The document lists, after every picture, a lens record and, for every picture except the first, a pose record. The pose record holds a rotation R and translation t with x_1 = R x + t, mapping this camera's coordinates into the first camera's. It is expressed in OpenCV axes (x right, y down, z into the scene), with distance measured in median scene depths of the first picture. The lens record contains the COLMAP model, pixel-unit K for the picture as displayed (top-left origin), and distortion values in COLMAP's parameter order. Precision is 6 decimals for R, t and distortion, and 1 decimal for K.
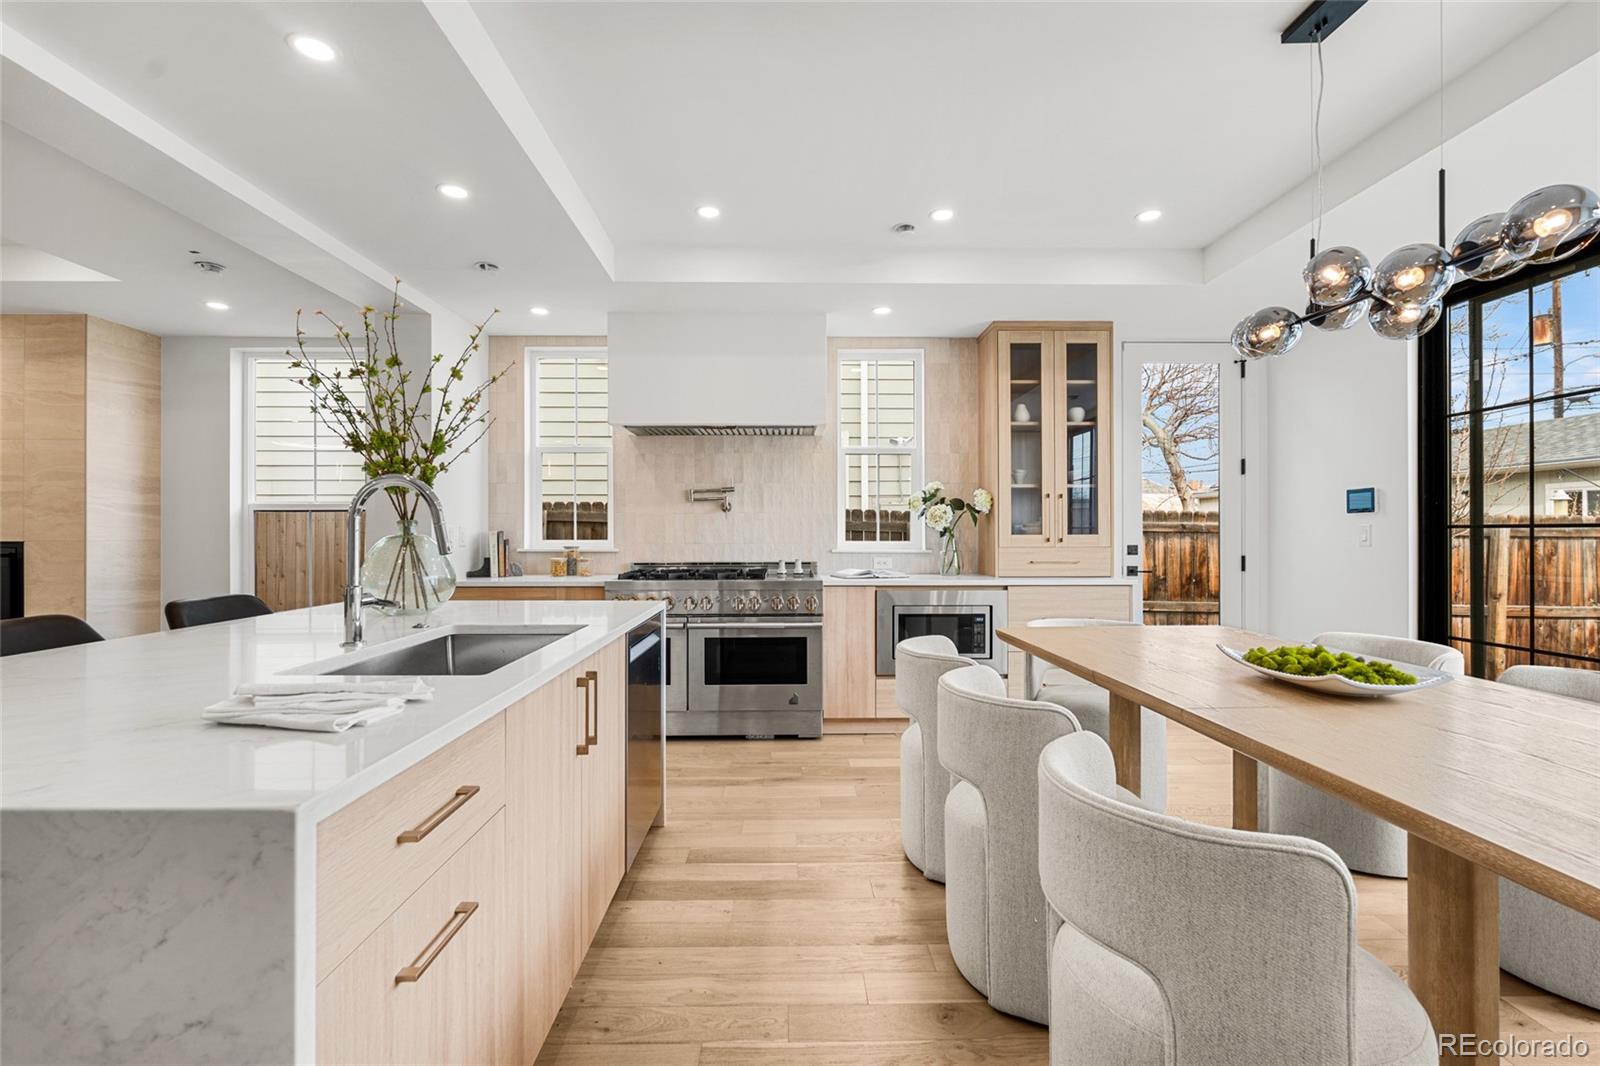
lens RADIAL K [[708.6, 0, 795.9], [0, 708.6, 531.7], [0, 0, 1]] dist [-0.003057, 0.000131]
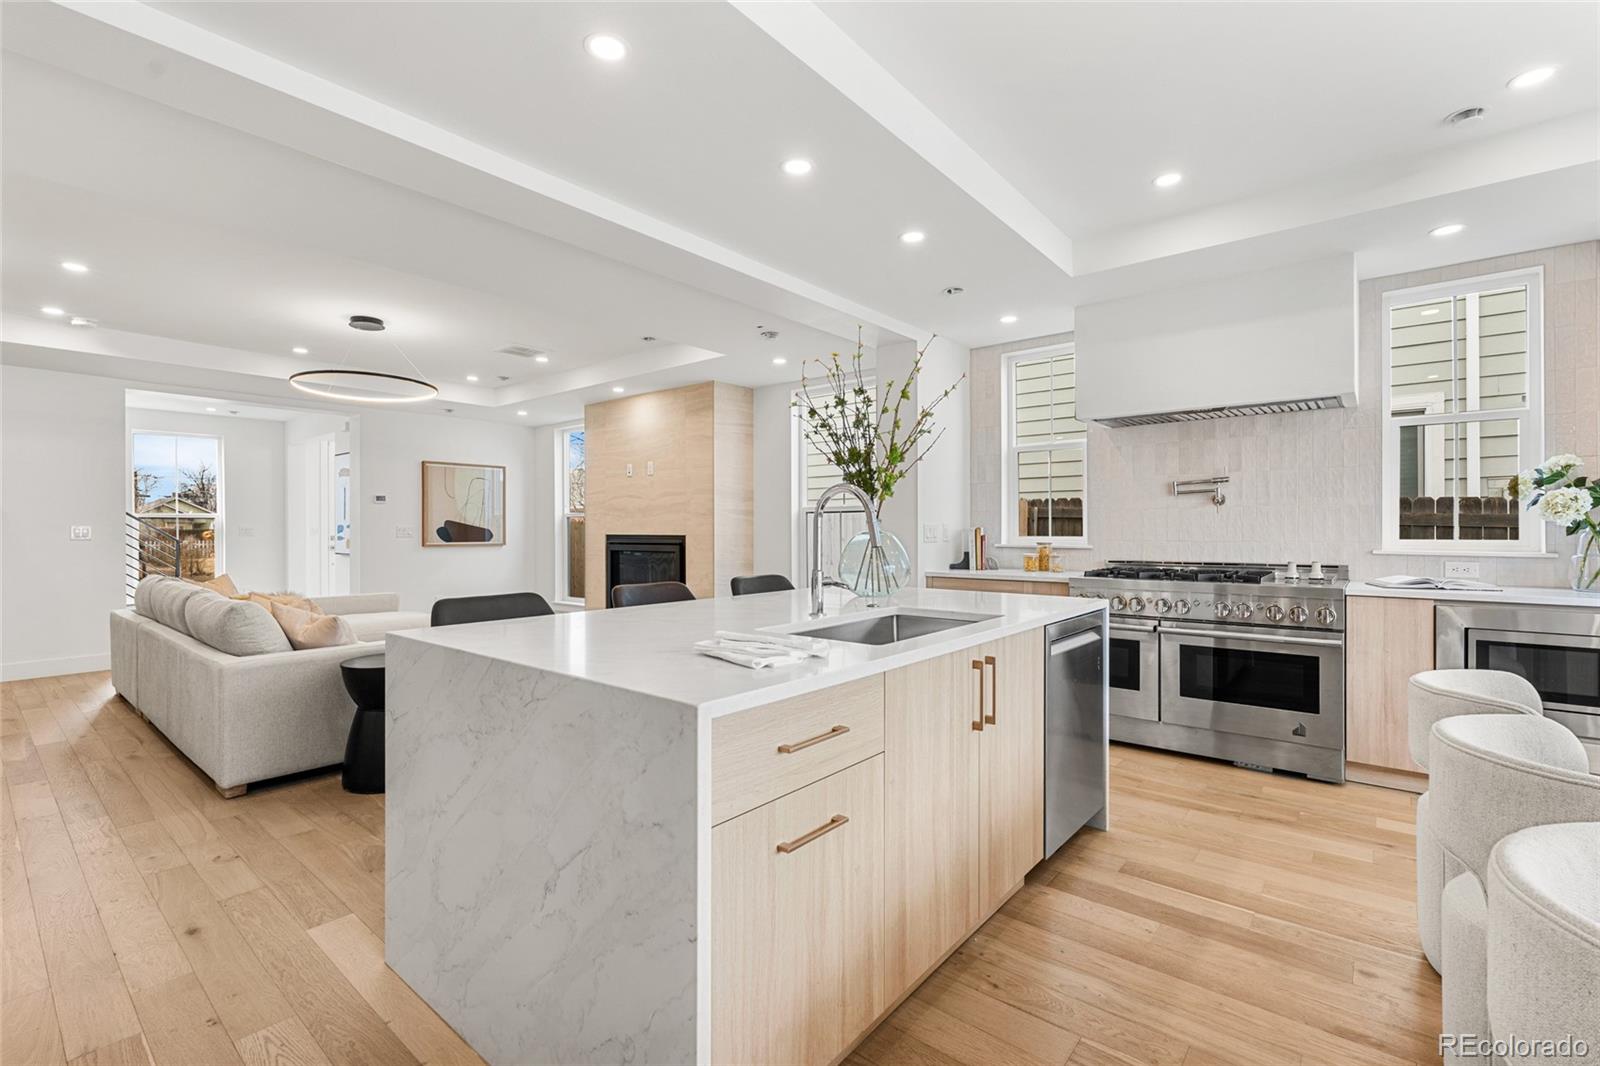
lens RADIAL K [[708.6, 0, 795.9], [0, 708.6, 531.7], [0, 0, 1]] dist [-0.003057, 0.000131]
pose [[0.760073, 0.001597, -0.649836, 0.101216], [0.002188, 0.999985, 0.005015, -0.000794], [0.649834, -0.005234, 0.760058, -0.011738]]
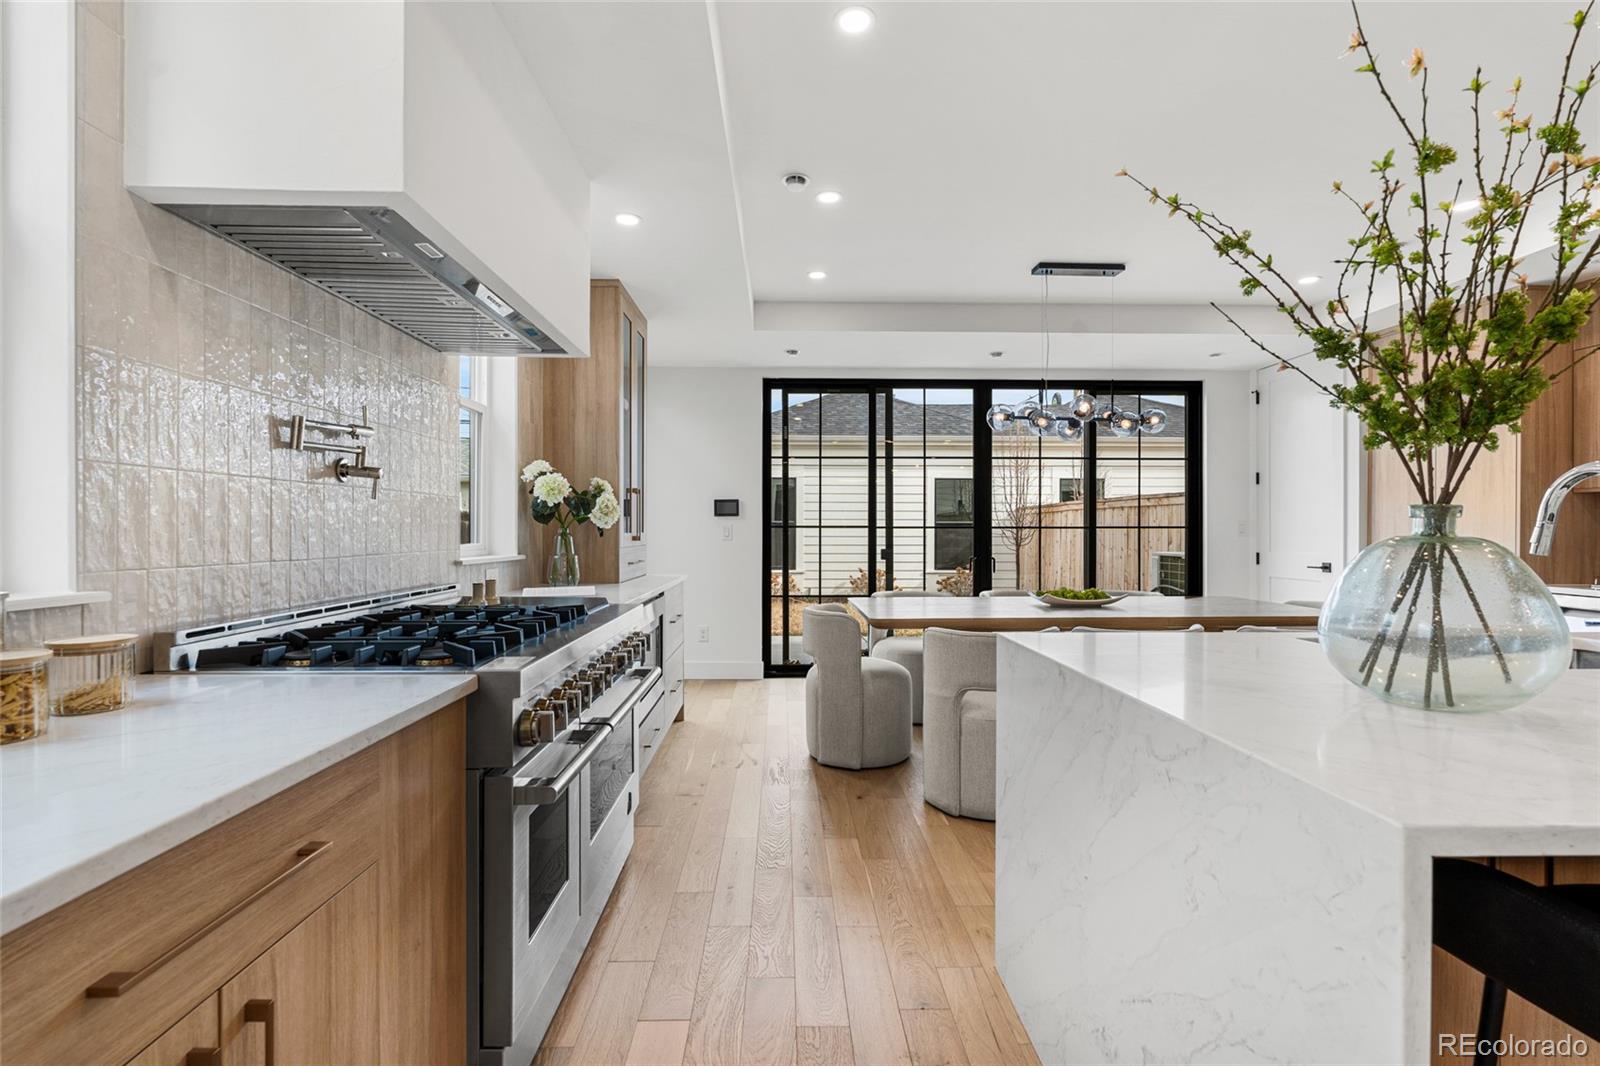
lens RADIAL K [[727.6, 0, 790.9], [0, 727.6, 539.1], [0, 0, 1]] dist [0.000640, 0.000357]
pose [[0.009133, -0.007978, 0.999926, -0.743899], [-0.006868, 0.999944, 0.008041, 0.007186], [-0.999935, -0.006941, 0.009077, 0.987649]]
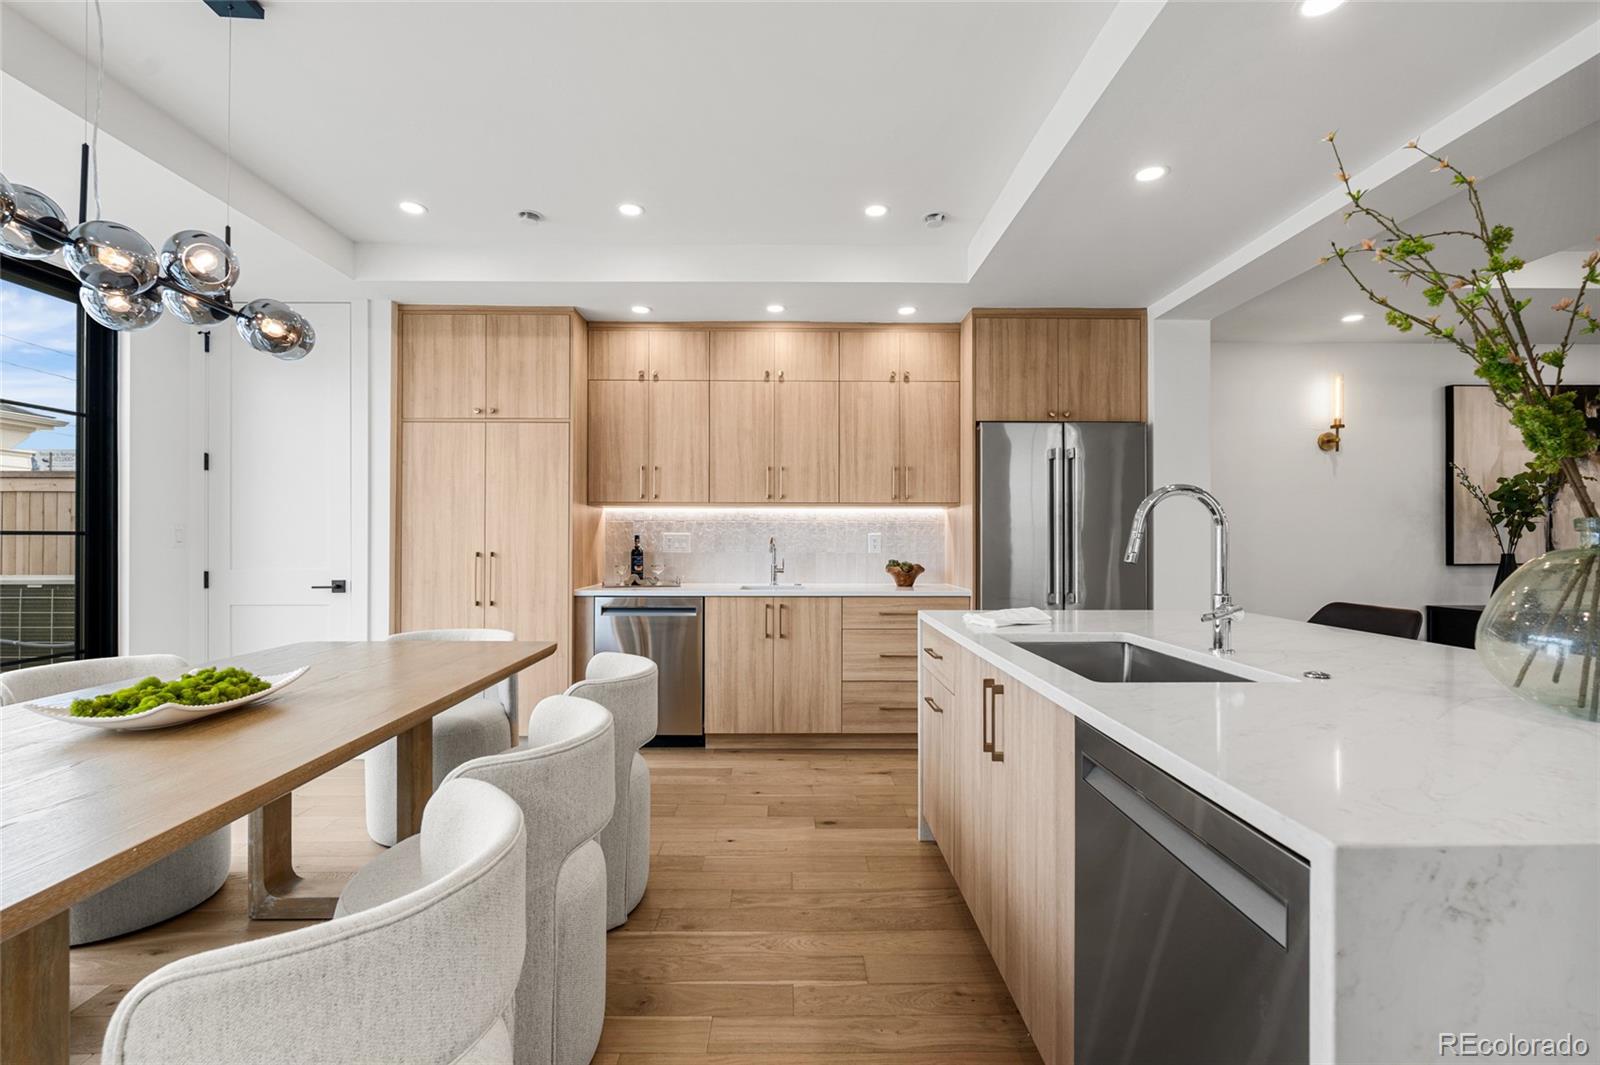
lens RADIAL K [[721.6, 0, 803.9], [0, 721.6, 520.0], [0, 0, 1]] dist [-0.001214, -0.000060]
pose [[-0.999954, 0.002227, -0.009289, -0.008959], [0.002479, 0.999629, -0.027127, -0.001824], [0.009225, -0.027149, -0.999589, 1.053867]]
